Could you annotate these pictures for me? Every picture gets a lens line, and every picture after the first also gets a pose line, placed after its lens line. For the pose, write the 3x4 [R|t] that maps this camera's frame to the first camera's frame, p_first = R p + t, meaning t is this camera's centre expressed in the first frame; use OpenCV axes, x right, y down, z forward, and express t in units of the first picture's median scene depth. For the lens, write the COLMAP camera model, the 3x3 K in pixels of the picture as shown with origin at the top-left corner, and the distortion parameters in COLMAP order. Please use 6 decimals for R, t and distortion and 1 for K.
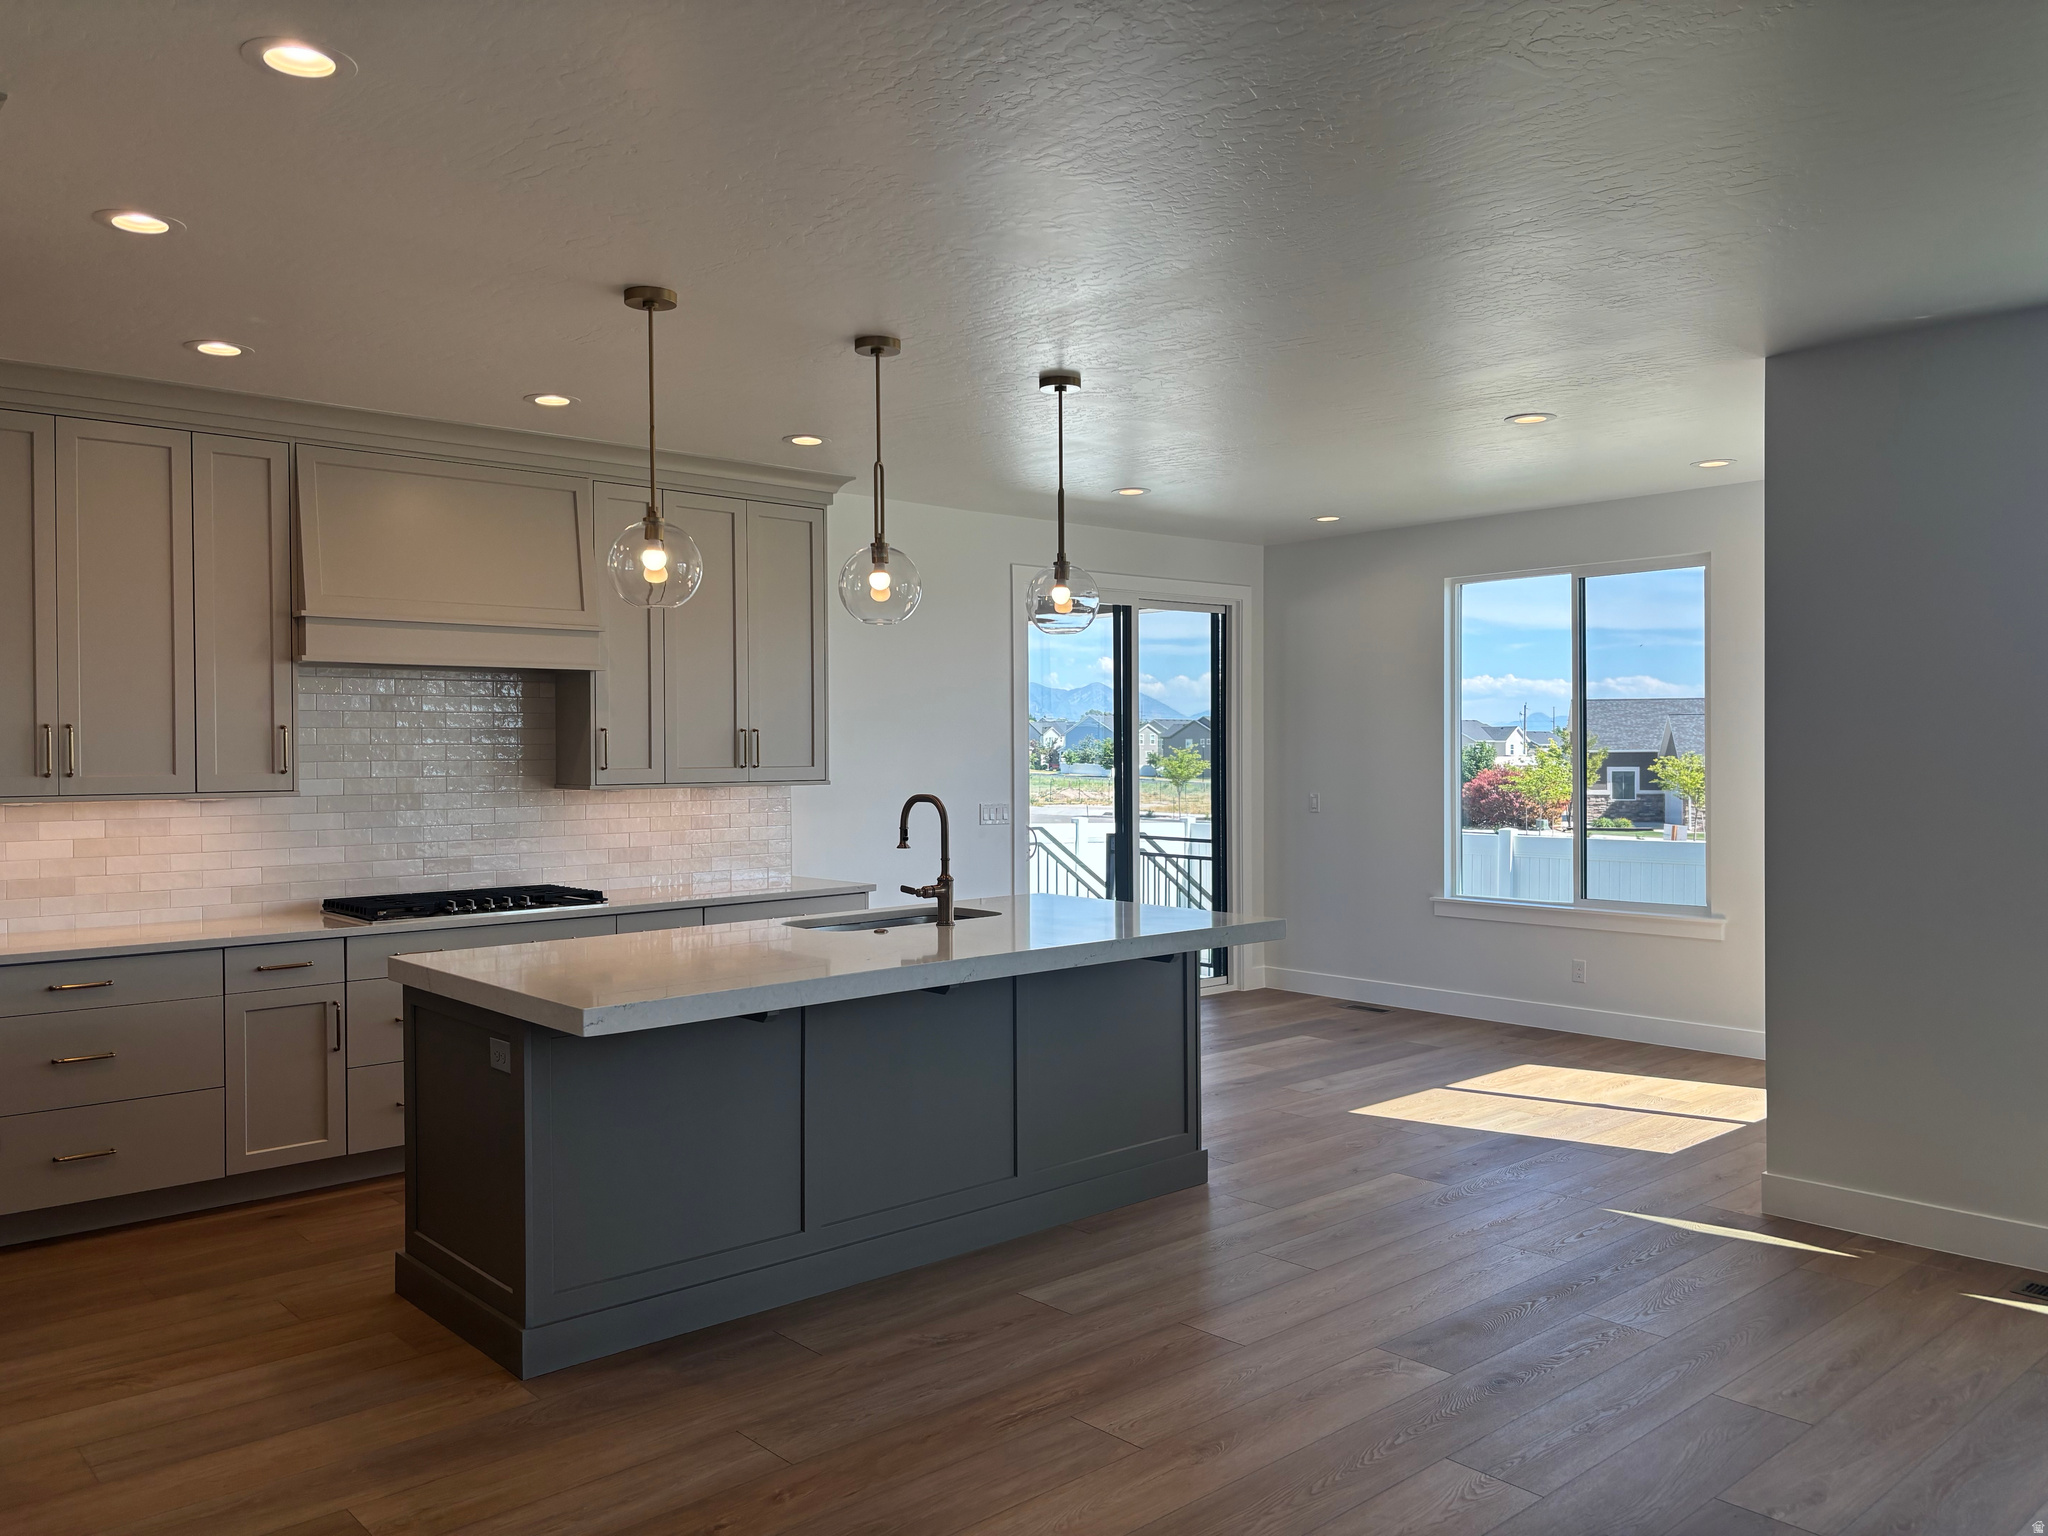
lens RADIAL K [[1550.3, 0, 1024.0], [0, 1550.3, 768.0], [0, 0, 1]] dist [0.058096, -0.078513]
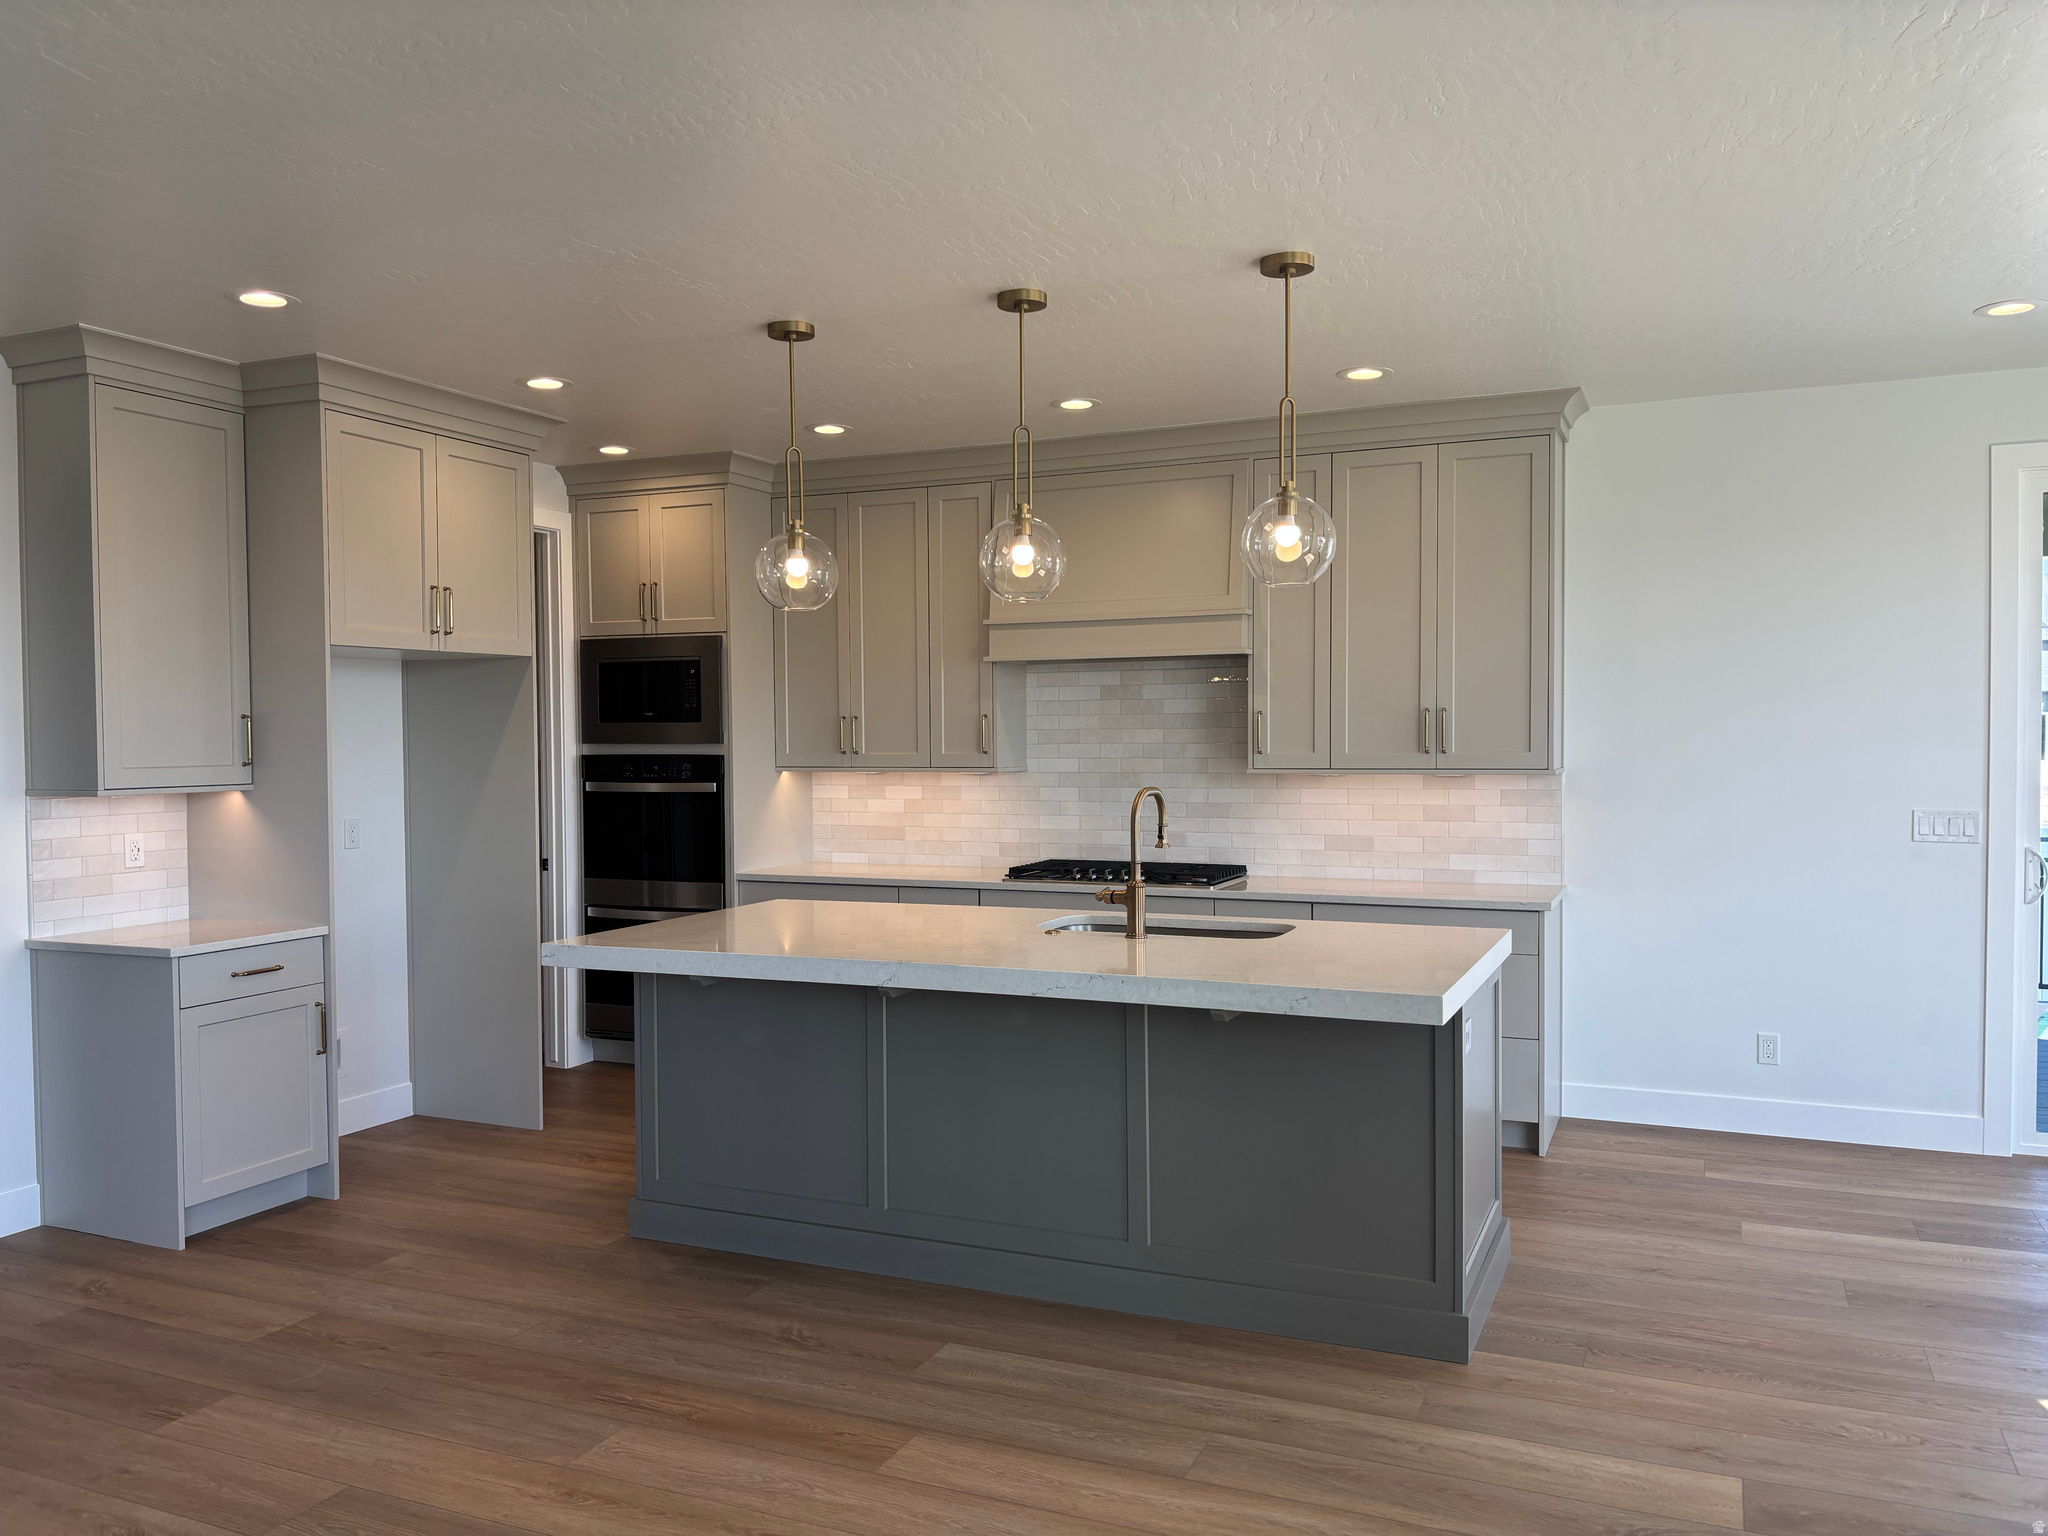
lens RADIAL K [[1550.3, 0, 1024.0], [0, 1550.3, 768.0], [0, 0, 1]] dist [0.058096, -0.078513]
pose [[0.410351, 0.022875, -0.911641, 0.654184], [-0.007426, 0.999736, 0.021743, -0.011591], [0.911897, -0.002152, 0.410413, 0.530268]]
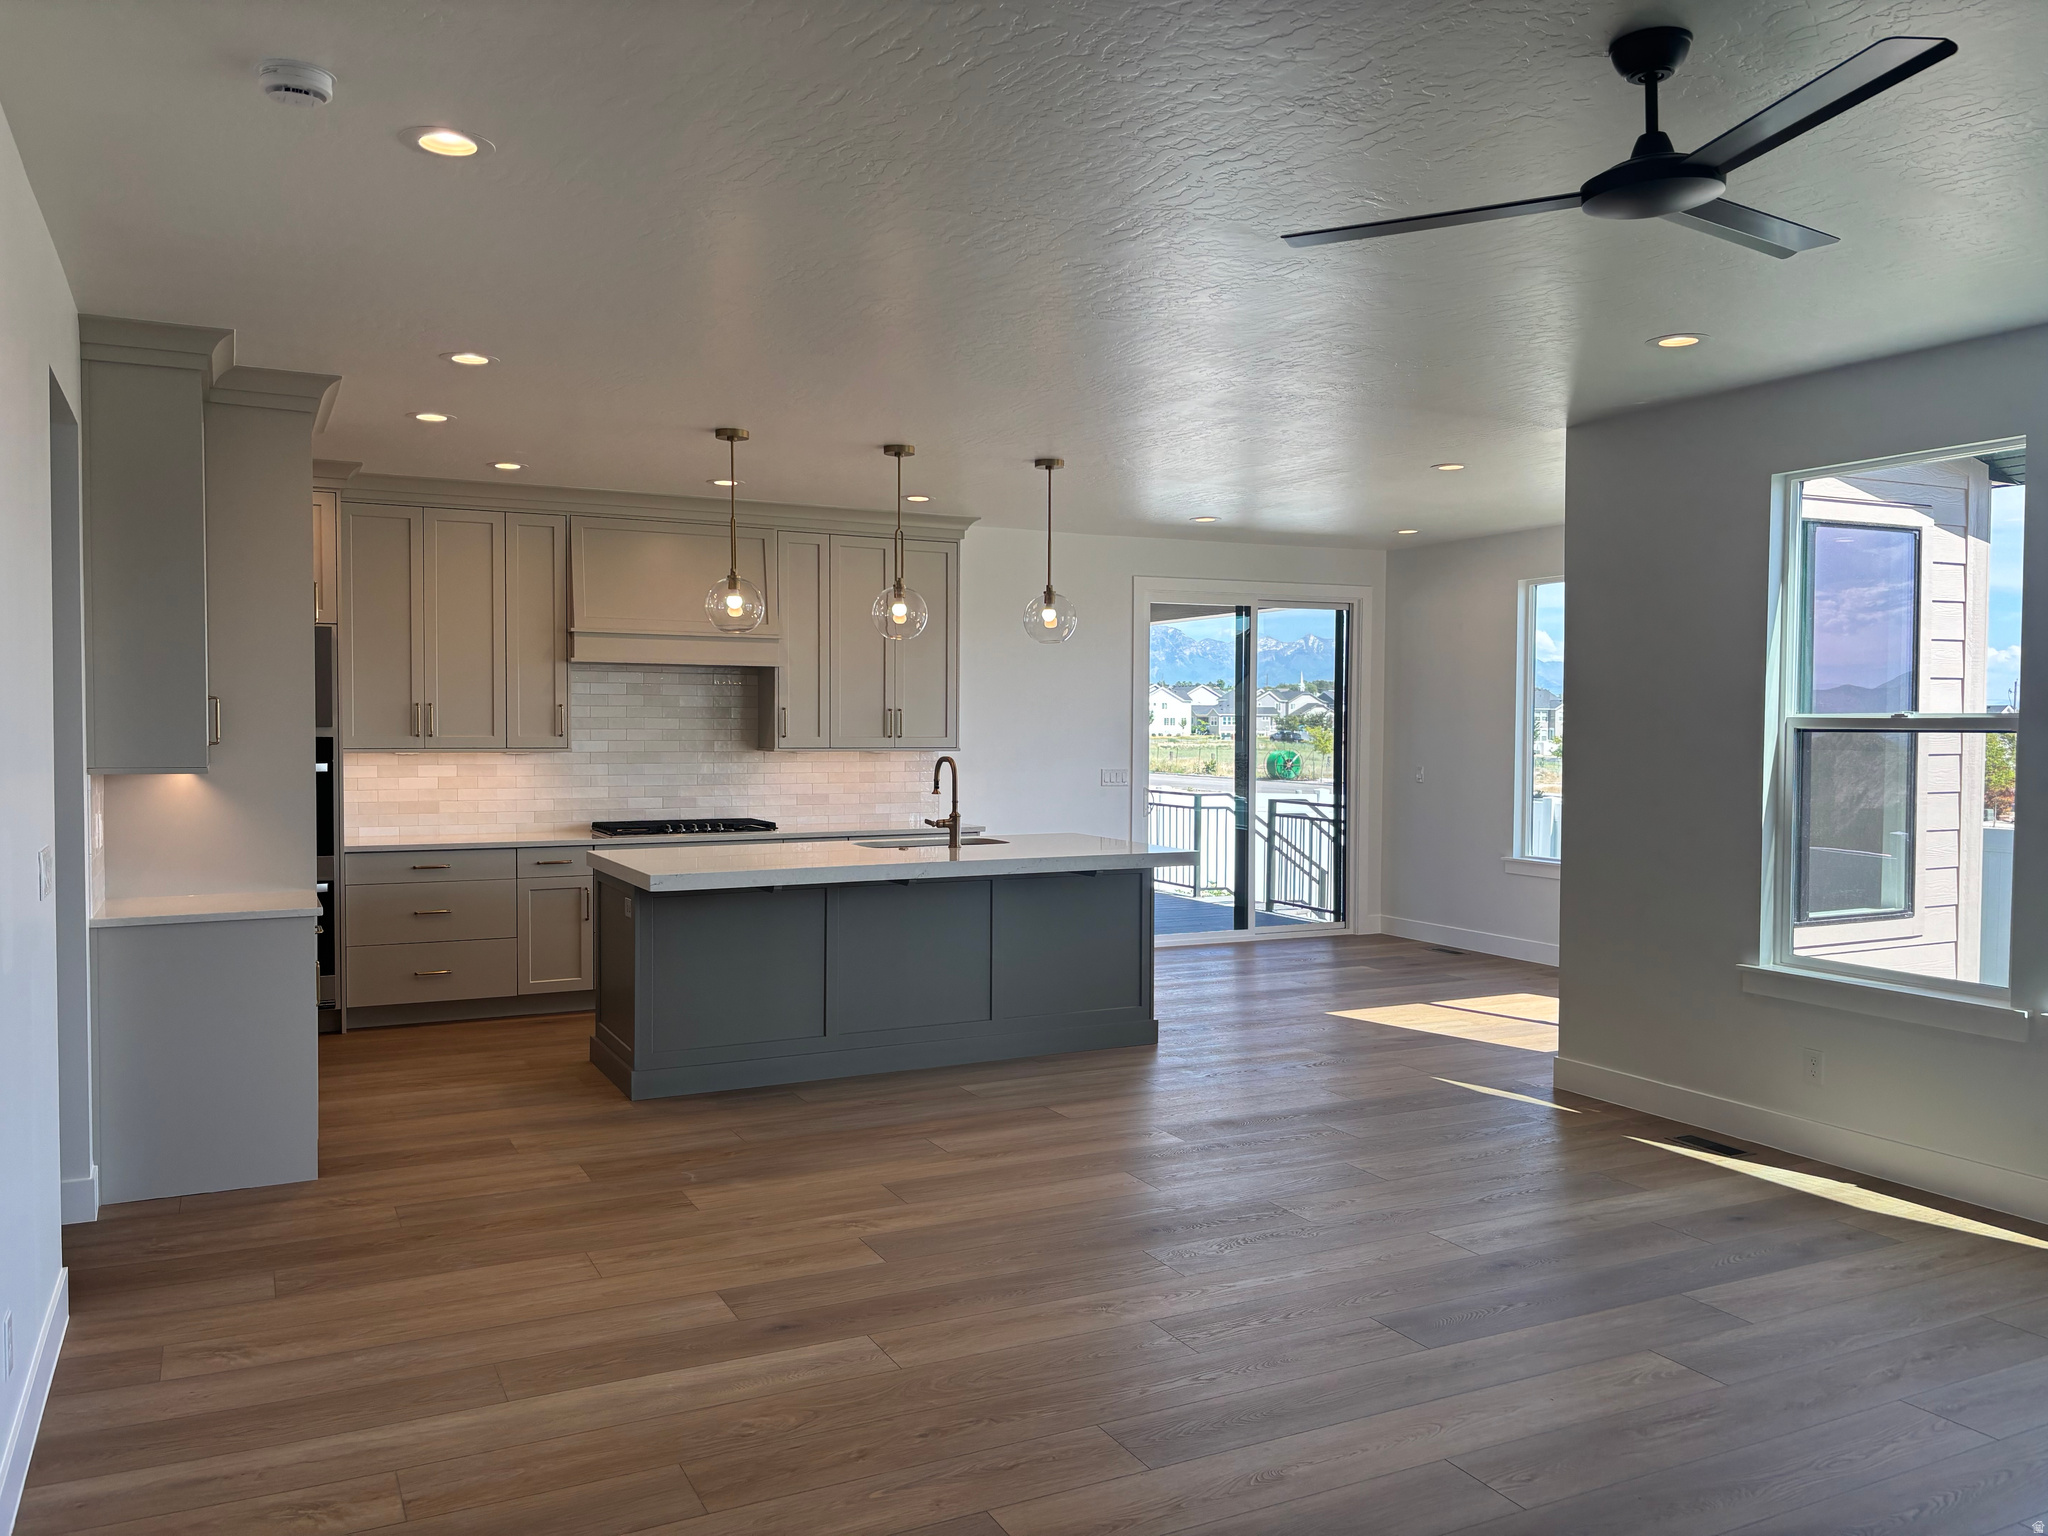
lens RADIAL K [[1560.9, 0, 1024.0], [0, 1560.9, 768.0], [0, 0, 1]] dist [0.063446, -0.147931]
pose [[0.965442, 0.017295, -0.260042, 0.350873], [-0.013026, 0.999751, 0.018133, 0.000806], [0.260291, -0.014119, 0.965427, -0.343111]]
